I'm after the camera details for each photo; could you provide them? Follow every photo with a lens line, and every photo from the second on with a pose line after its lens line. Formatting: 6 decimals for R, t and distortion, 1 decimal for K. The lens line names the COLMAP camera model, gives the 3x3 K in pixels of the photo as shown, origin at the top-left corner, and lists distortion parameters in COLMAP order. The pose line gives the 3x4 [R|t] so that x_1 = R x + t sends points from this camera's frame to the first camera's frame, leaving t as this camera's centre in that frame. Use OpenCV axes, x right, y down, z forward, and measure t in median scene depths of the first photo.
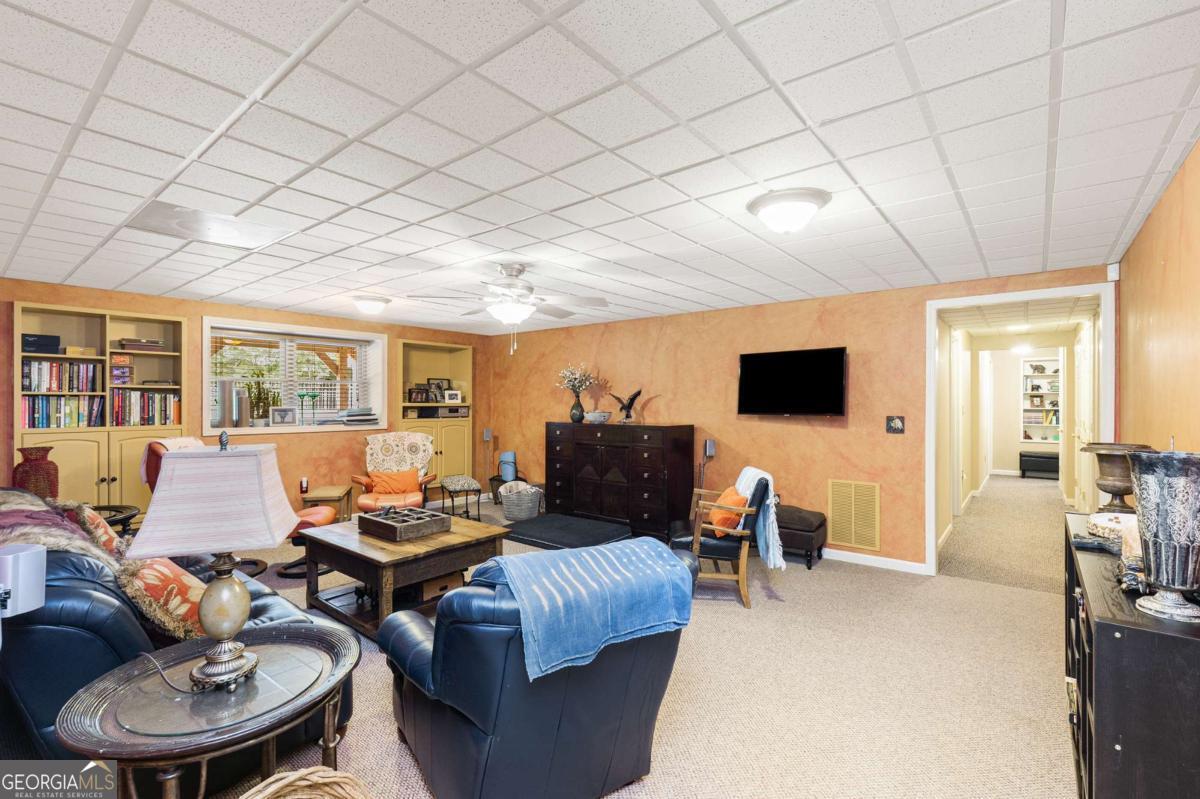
lens RADIAL K [[529.2, 0, 600.1], [0, 529.2, 406.5], [0, 0, 1]] dist [-0.011219, -0.000039]
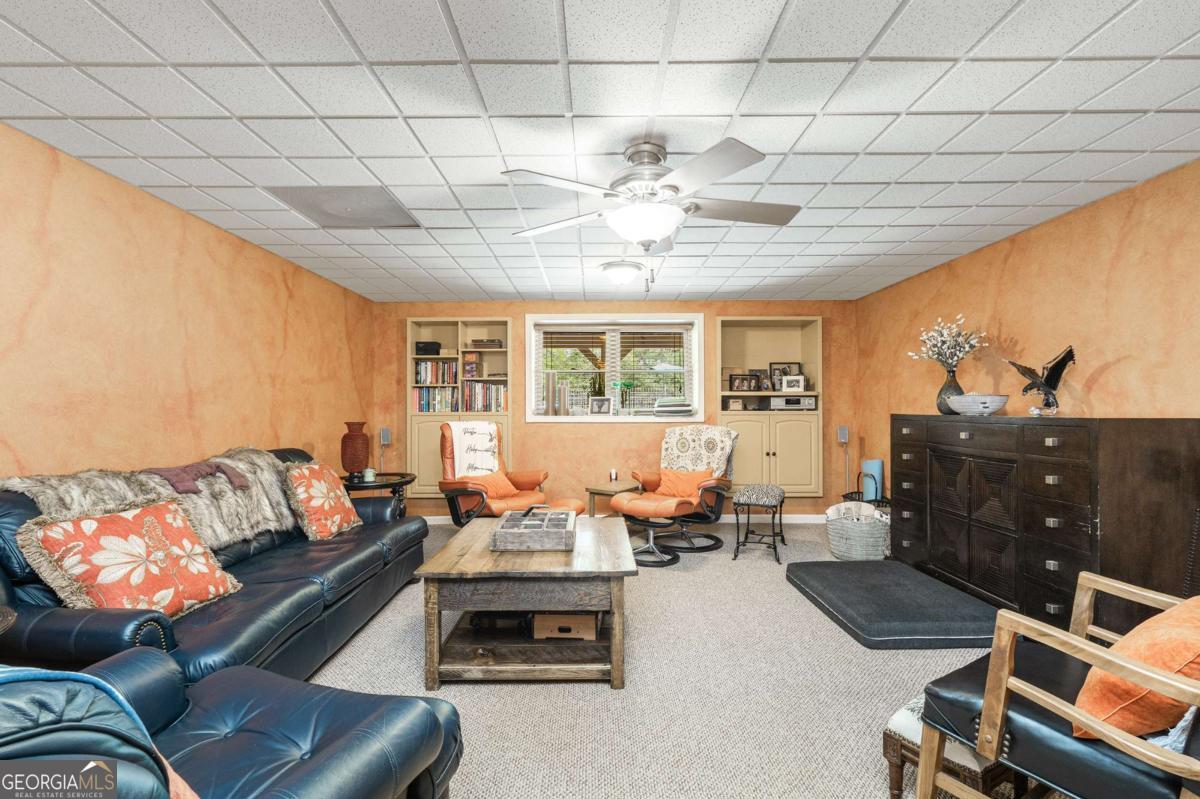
lens RADIAL K [[529.2, 0, 600.1], [0, 529.2, 406.5], [0, 0, 1]] dist [-0.011219, -0.000039]
pose [[0.632221, -0.006693, -0.774759, 0.175753], [-0.001219, 0.999953, -0.009632, 0.027916], [0.774787, 0.007034, 0.632183, 0.346770]]
